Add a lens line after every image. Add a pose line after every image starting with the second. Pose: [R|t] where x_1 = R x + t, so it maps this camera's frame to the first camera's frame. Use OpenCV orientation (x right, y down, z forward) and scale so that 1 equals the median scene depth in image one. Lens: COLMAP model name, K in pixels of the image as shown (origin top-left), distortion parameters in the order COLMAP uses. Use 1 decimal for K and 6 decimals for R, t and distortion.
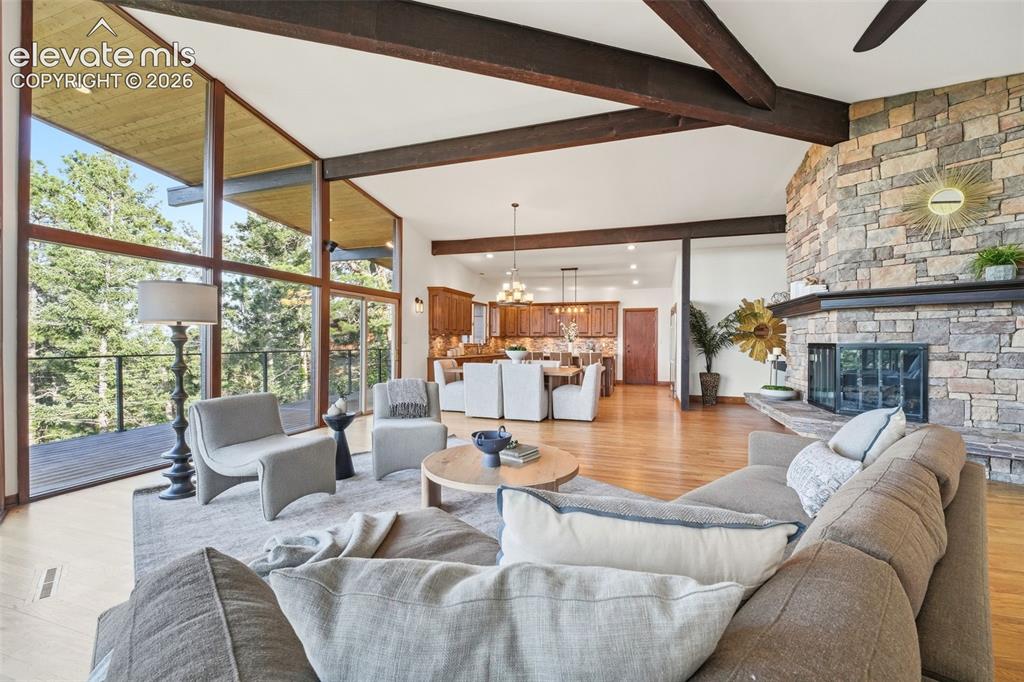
lens RADIAL K [[423.3, 0, 509.9], [0, 423.3, 341.3], [0, 0, 1]] dist [0.002233, -0.013727]
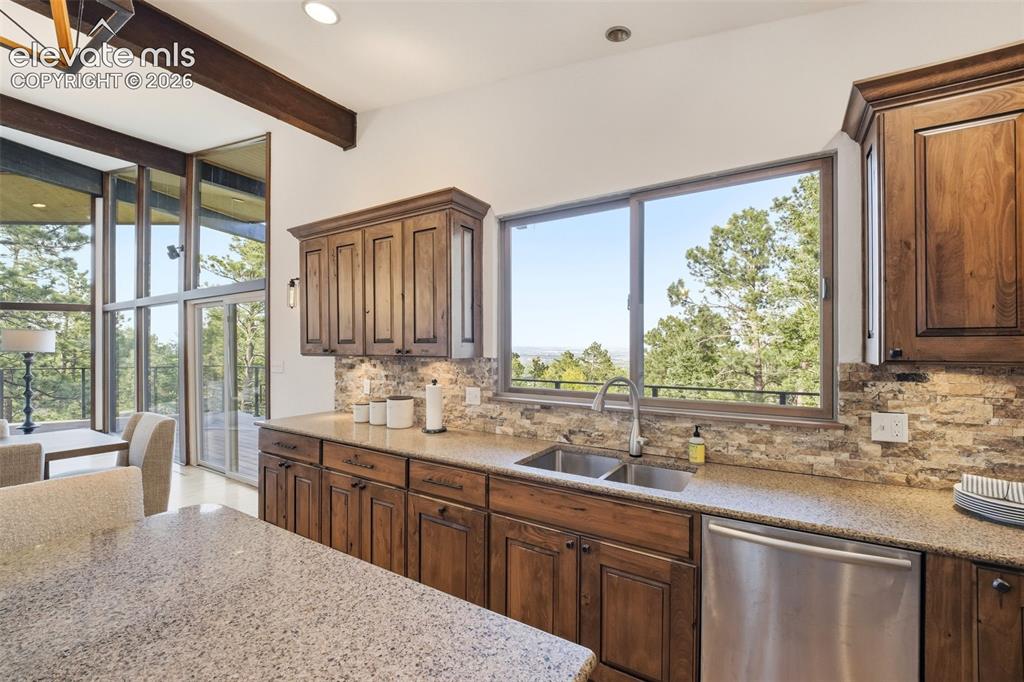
lens RADIAL K [[428.3, 0, 514.1], [0, 428.3, 347.8], [0, 0, 1]] dist [0.023356, -0.030420]
pose [[-0.232596, -0.002556, -0.972570, 0.170786], [-0.003541, 0.999992, -0.001781, -0.023705], [0.972567, 0.003030, -0.232603, 1.298804]]
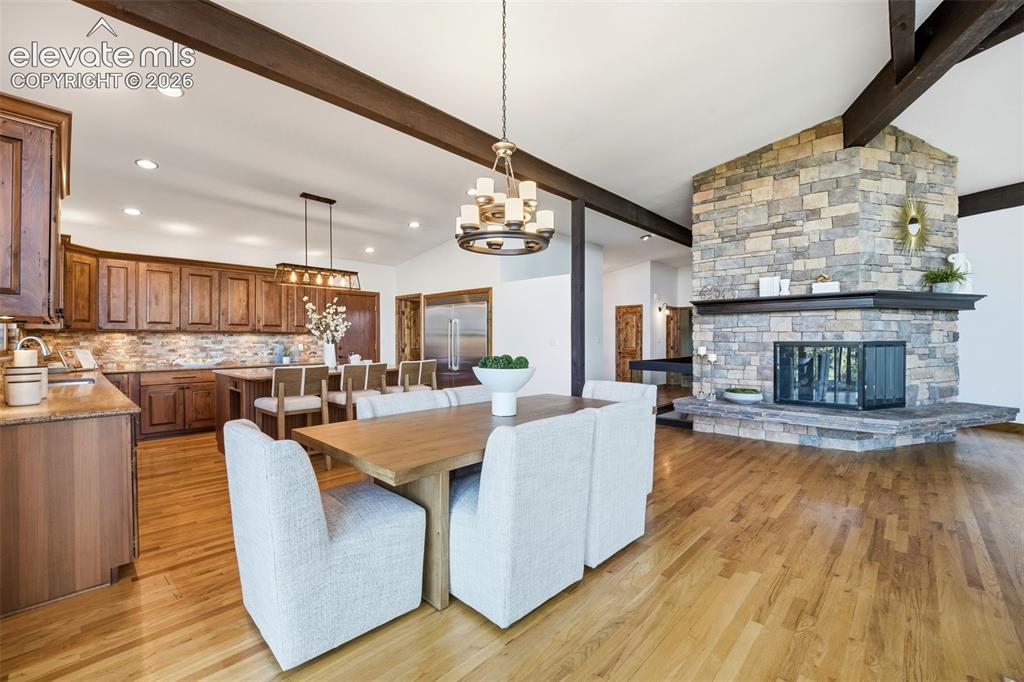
lens RADIAL K [[423.3, 0, 509.9], [0, 423.3, 341.3], [0, 0, 1]] dist [0.002233, -0.013727]
pose [[0.424359, -0.006848, 0.905468, -0.262799], [0.004449, 0.999975, 0.005478, -0.002360], [-0.905483, 0.001704, 0.424379, 0.691224]]
